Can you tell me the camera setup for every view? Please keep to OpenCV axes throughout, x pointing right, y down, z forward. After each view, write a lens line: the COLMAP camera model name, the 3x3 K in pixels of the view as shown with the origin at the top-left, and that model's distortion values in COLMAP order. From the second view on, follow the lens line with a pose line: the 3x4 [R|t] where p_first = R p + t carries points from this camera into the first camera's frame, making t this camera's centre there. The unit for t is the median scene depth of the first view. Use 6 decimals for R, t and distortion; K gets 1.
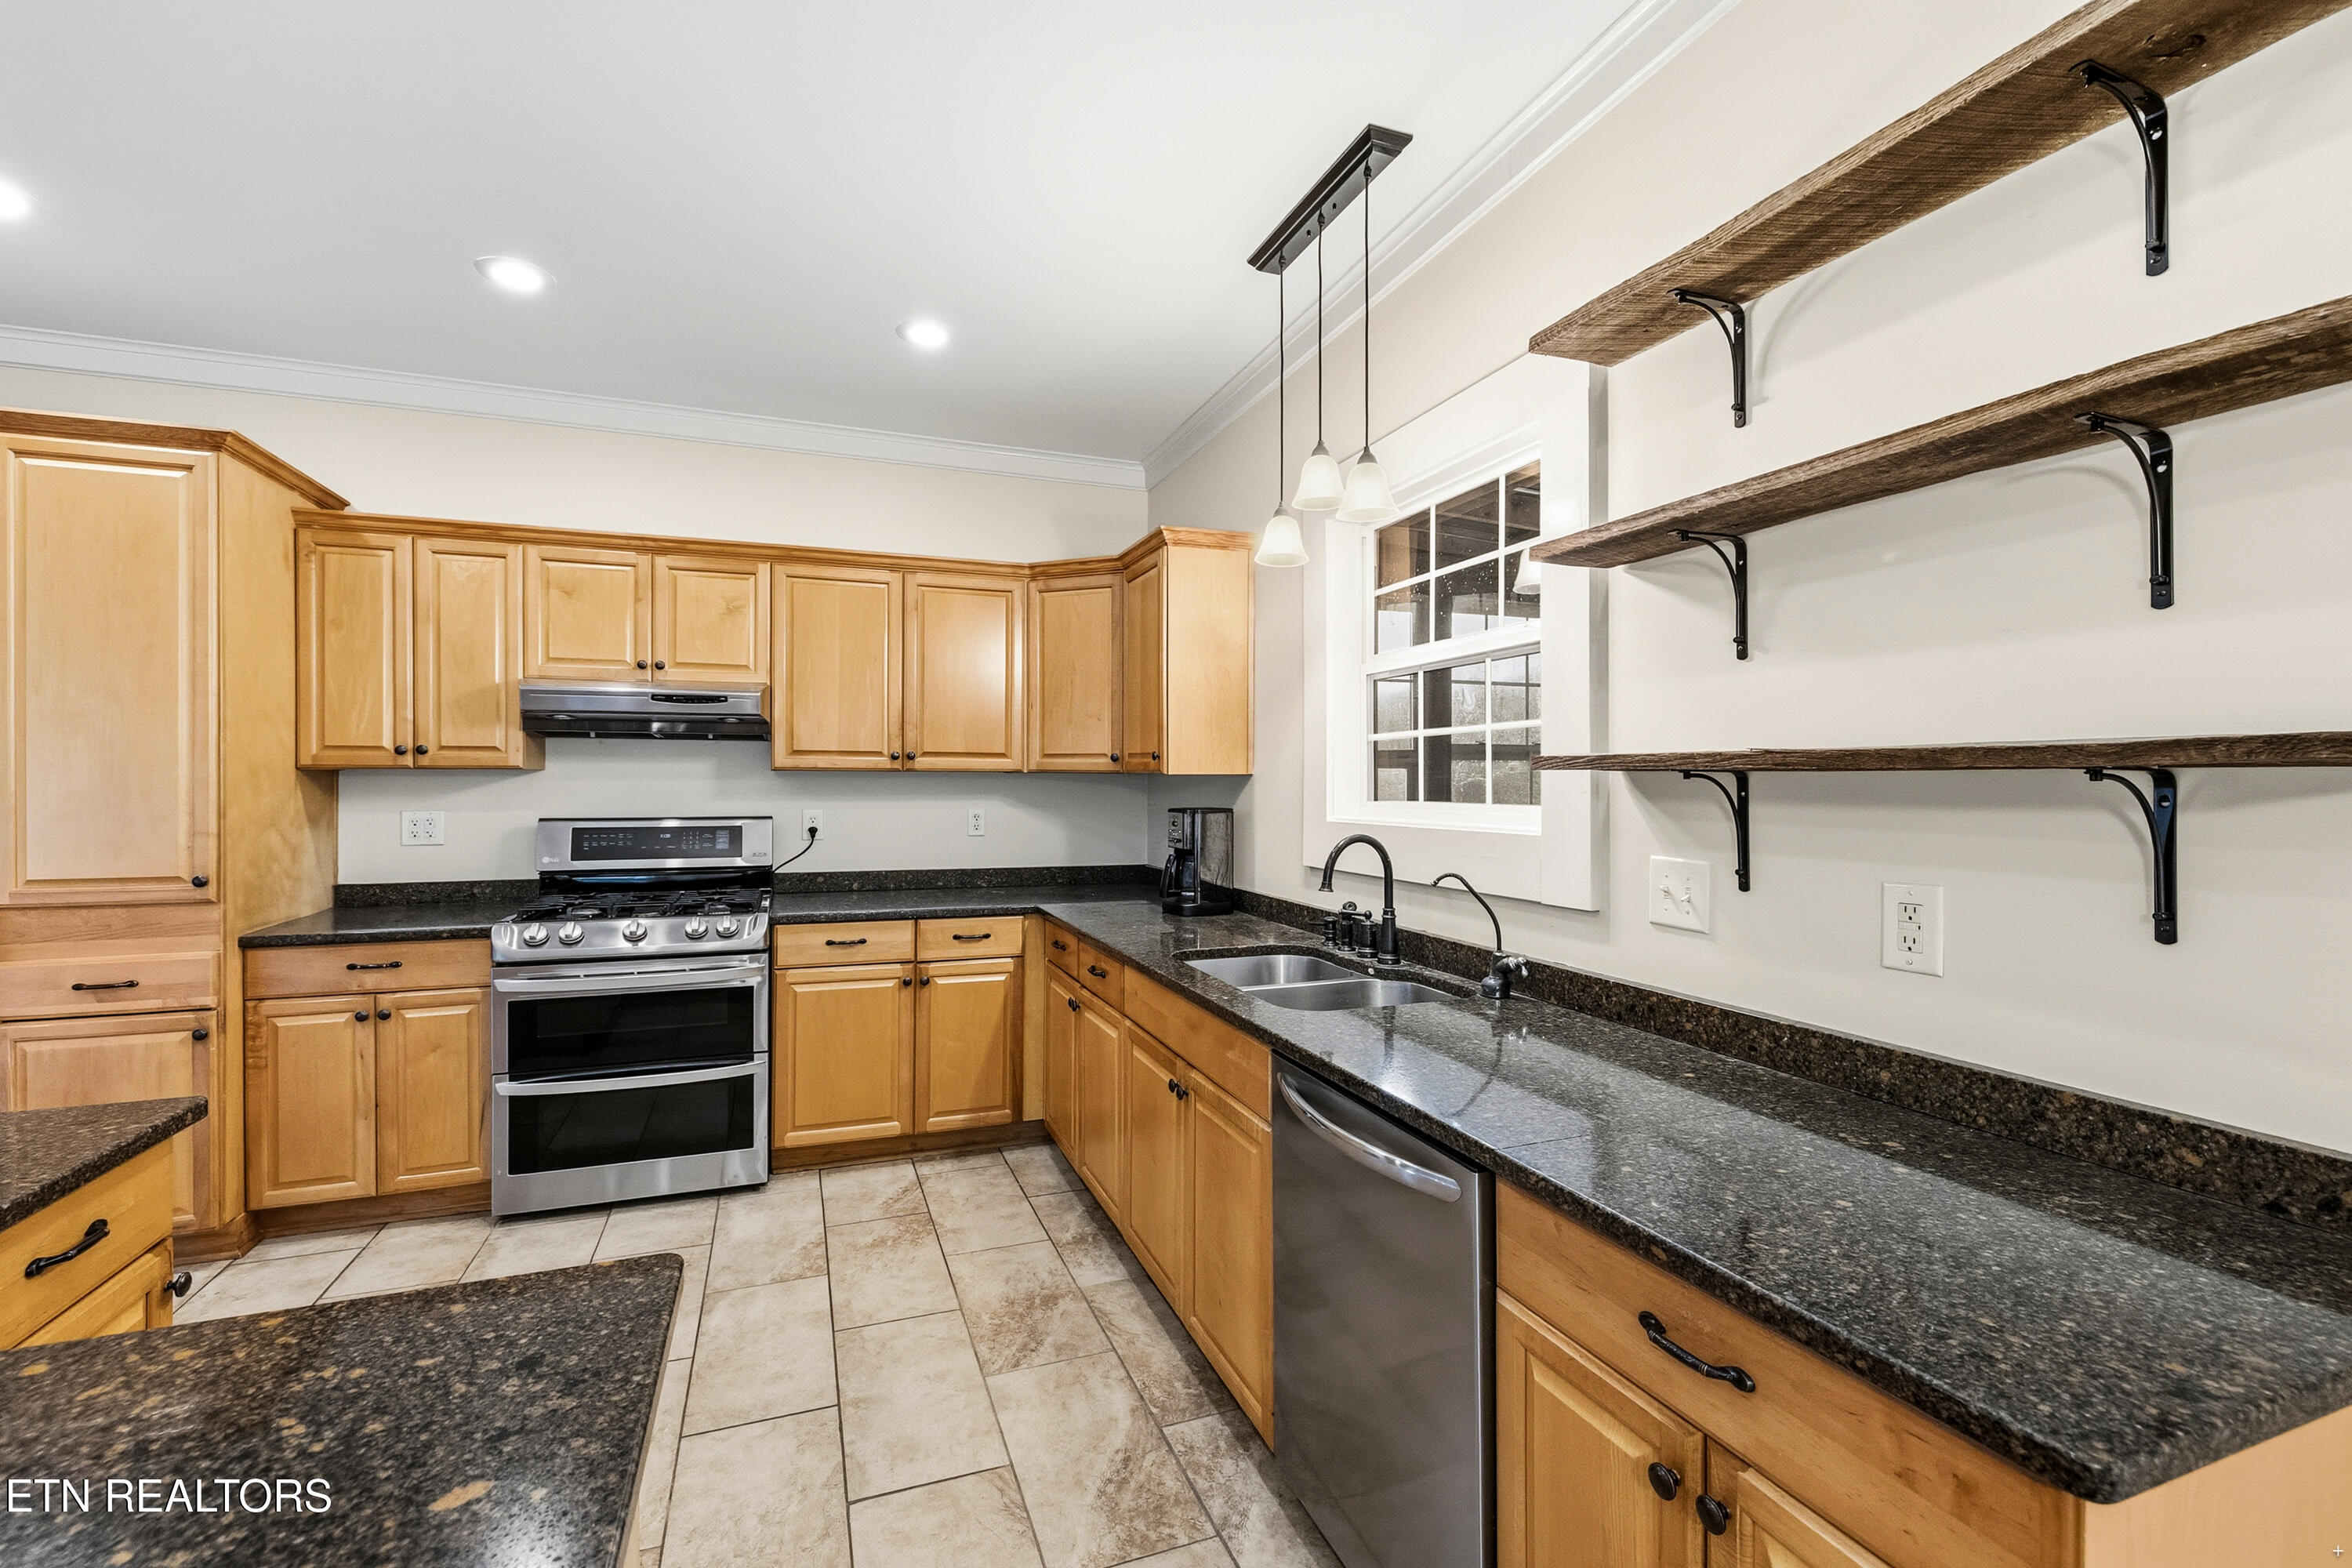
lens RADIAL K [[984.9, 0, 1154.0], [0, 984.9, 779.6], [0, 0, 1]] dist [-0.001279, 0.000650]
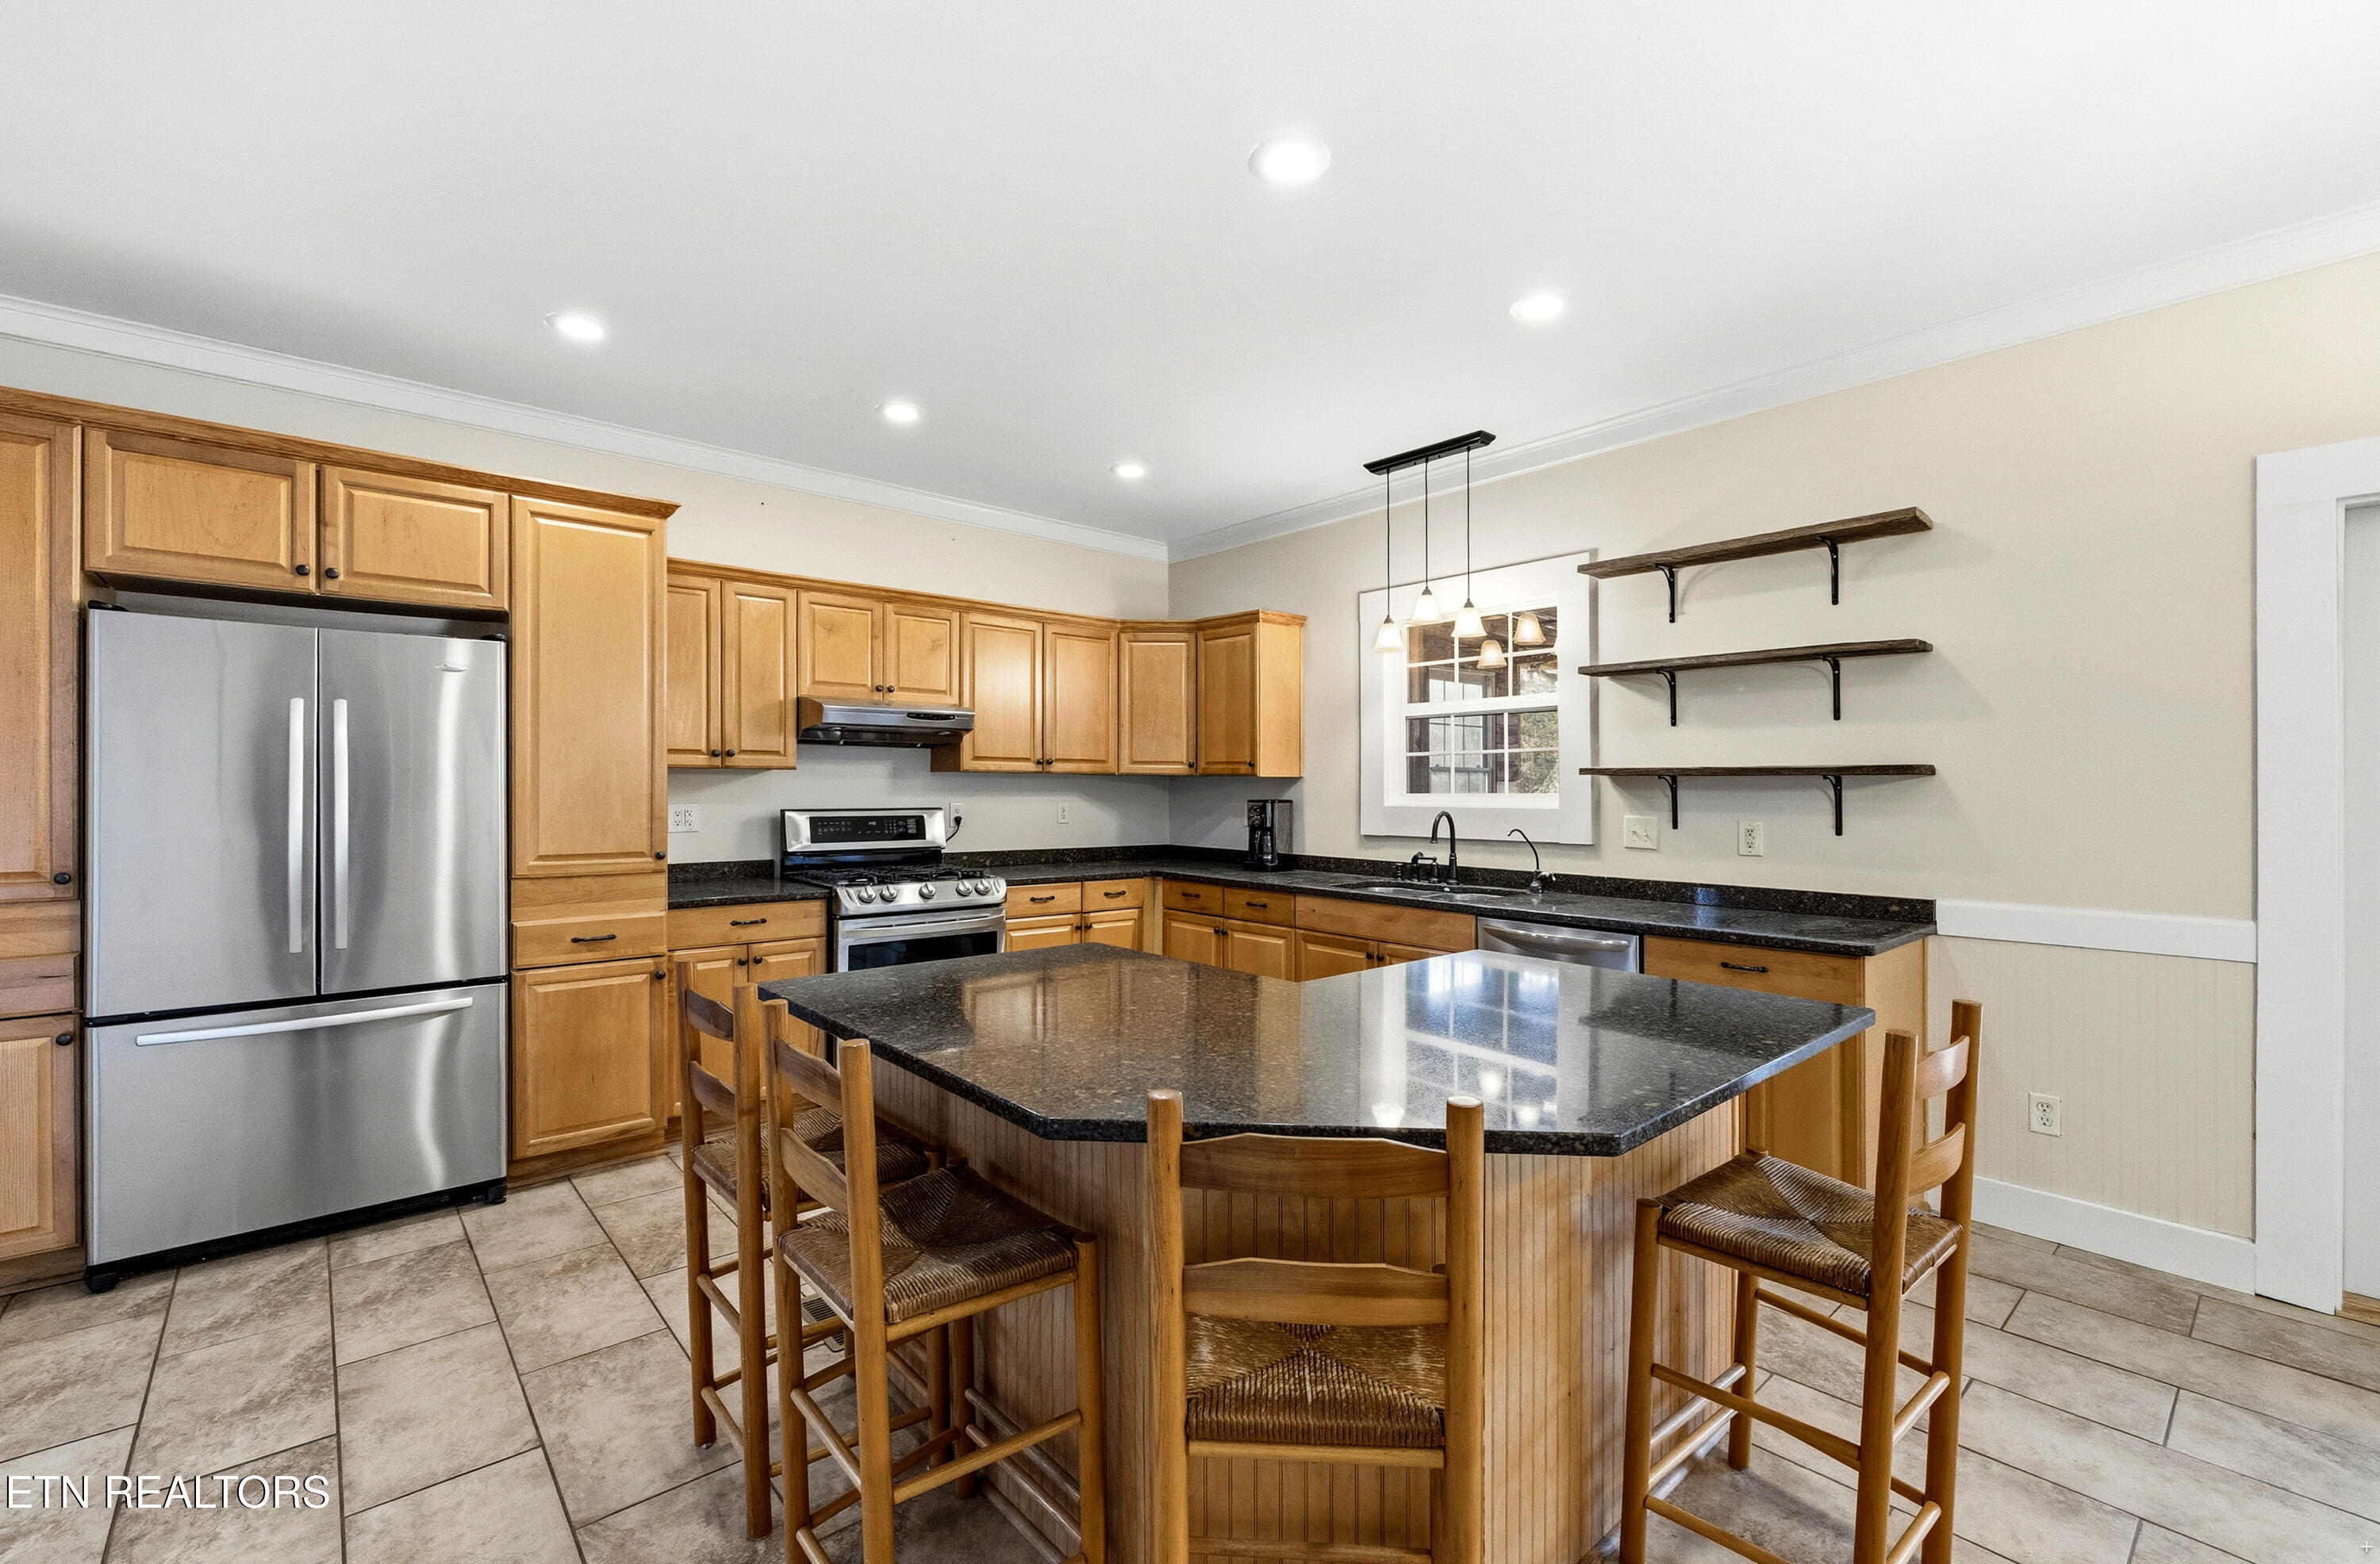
lens RADIAL K [[1005.4, 0, 1178.8], [0, 1005.4, 779.8], [0, 0, 1]] dist [-0.000321, 0.000058]
pose [[0.935171, 0.003835, 0.354176, -0.684363], [-0.002764, 0.999990, -0.003532, 0.005812], [-0.354186, 0.002324, 0.935172, -0.402499]]
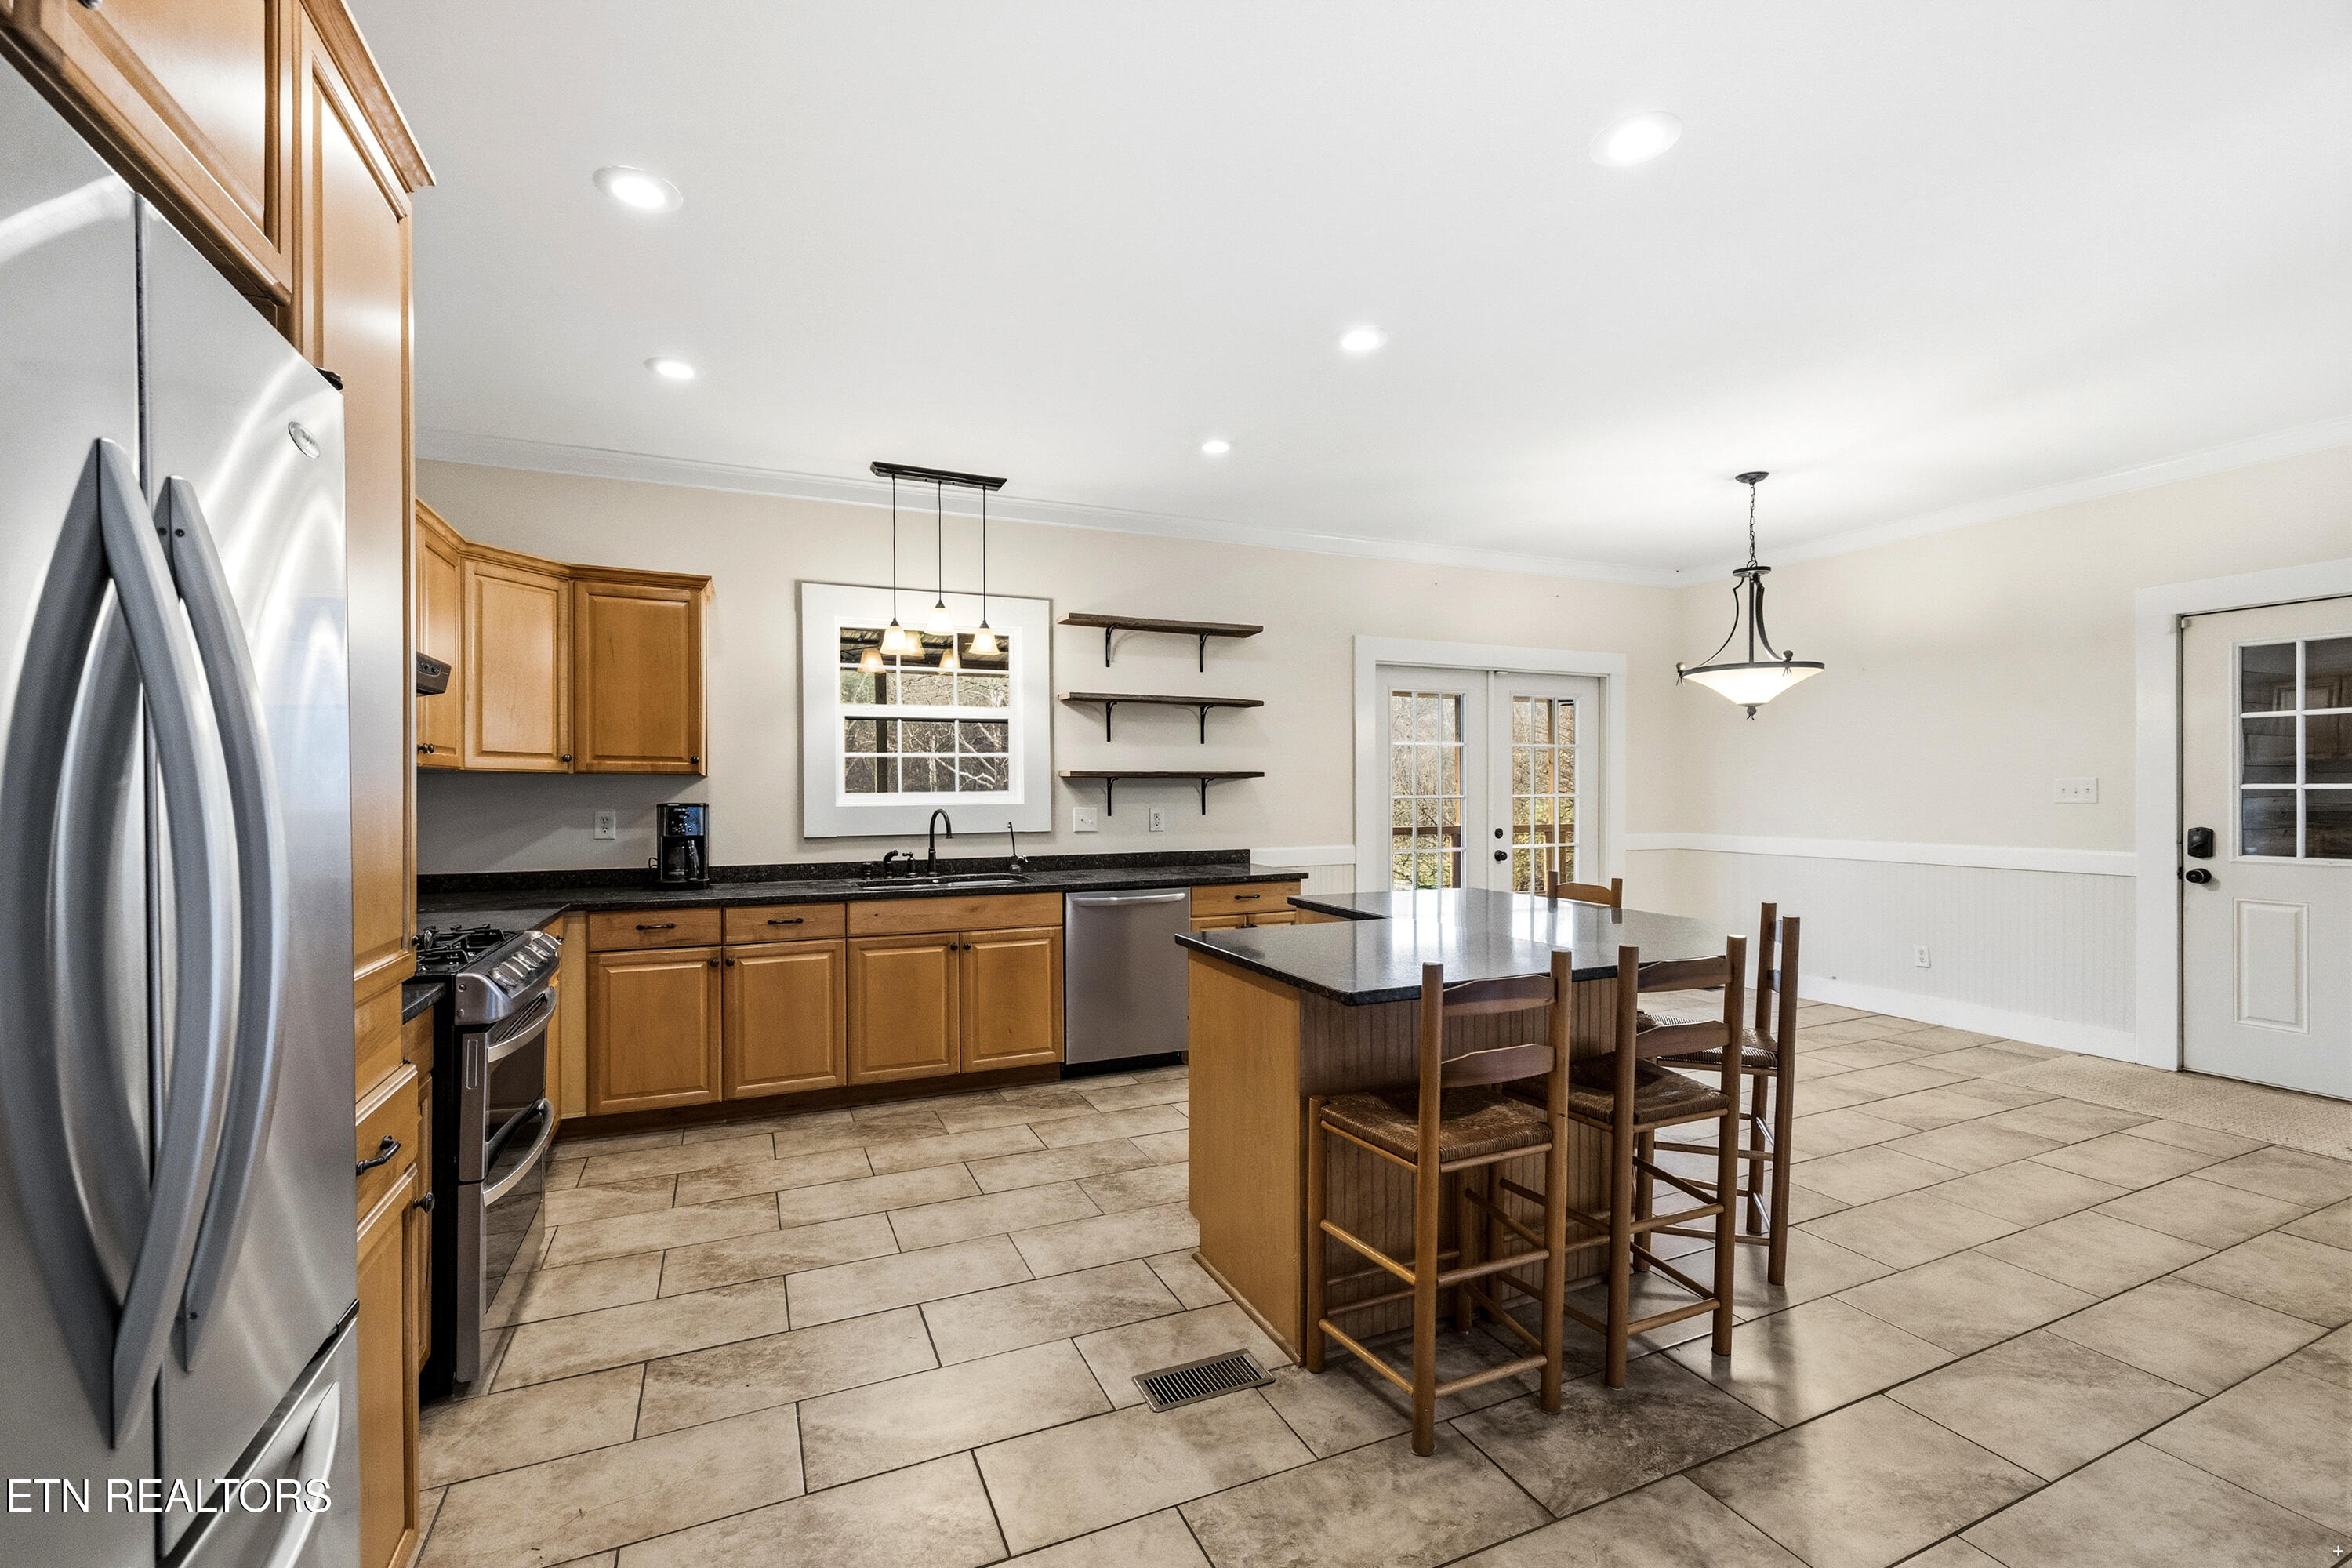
lens RADIAL K [[984.9, 0, 1184.4], [0, 984.9, 791.3], [0, 0, 1]] dist [-0.001279, 0.000650]
pose [[-0.059740, -0.003269, 0.998209, -1.355277], [0.002303, 0.999992, 0.003413, 0.012532], [-0.998211, 0.002503, -0.059732, 0.505817]]
